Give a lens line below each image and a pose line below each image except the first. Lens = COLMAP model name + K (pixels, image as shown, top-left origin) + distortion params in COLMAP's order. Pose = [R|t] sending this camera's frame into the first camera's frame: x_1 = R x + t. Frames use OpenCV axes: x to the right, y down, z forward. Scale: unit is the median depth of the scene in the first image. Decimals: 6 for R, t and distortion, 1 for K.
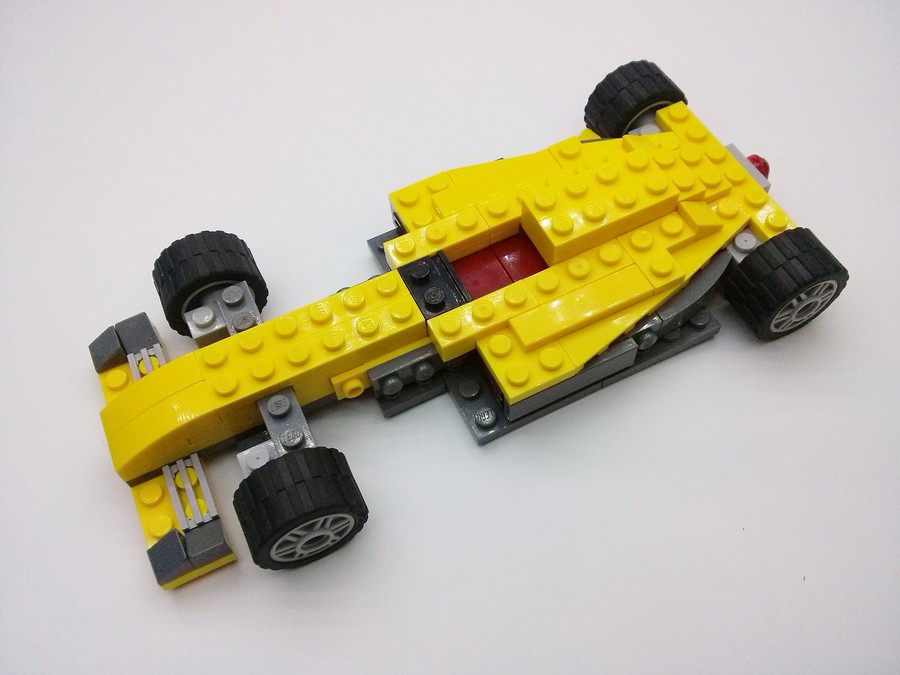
lens RADIAL K [[840.3, 0, 451.2], [0, 840.3, 346.2], [0, 0, 1]] dist [0.000434, 0.000000]
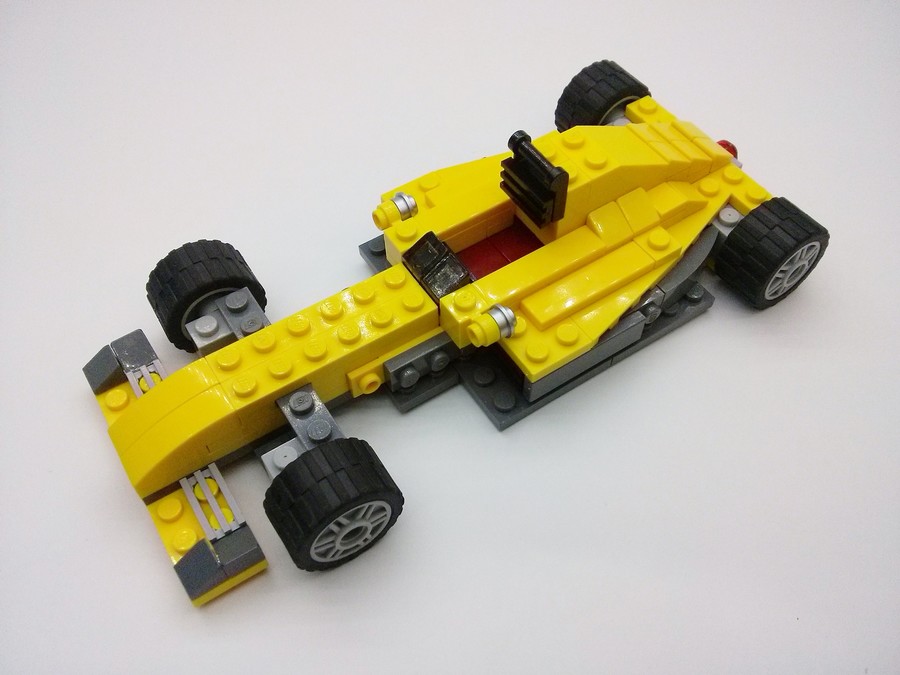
lens RADIAL K [[840.3, 0, 448.3], [0, 840.3, 345.2], [0, 0, 1]] dist [0.000434, 0.000000]
pose [[0.991661, -0.080147, 0.100920, -0.121491], [0.087963, 0.993256, -0.075531, 0.088550], [-0.094186, 0.083778, 0.992023, 0.009390]]
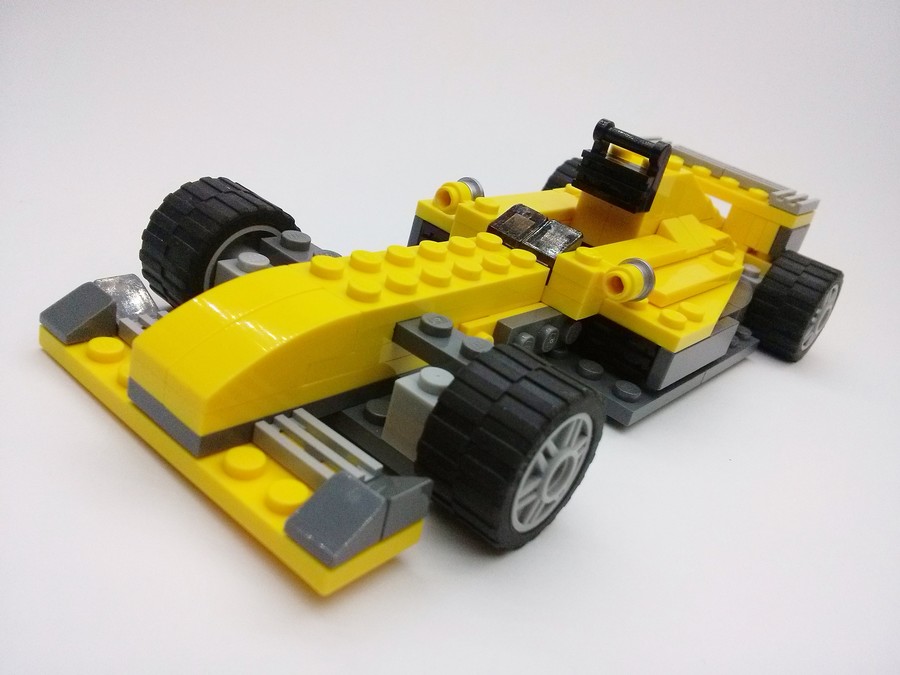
lens RADIAL K [[840.3, 0, 438.3], [0, 840.3, 339.9], [0, 0, 1]] dist [0.000434, 0.000000]
pose [[0.878385, 0.069290, 0.472904, -0.502470], [0.178323, 0.870480, -0.458765, 0.379737], [-0.443441, 0.487302, 0.752261, 0.456063]]
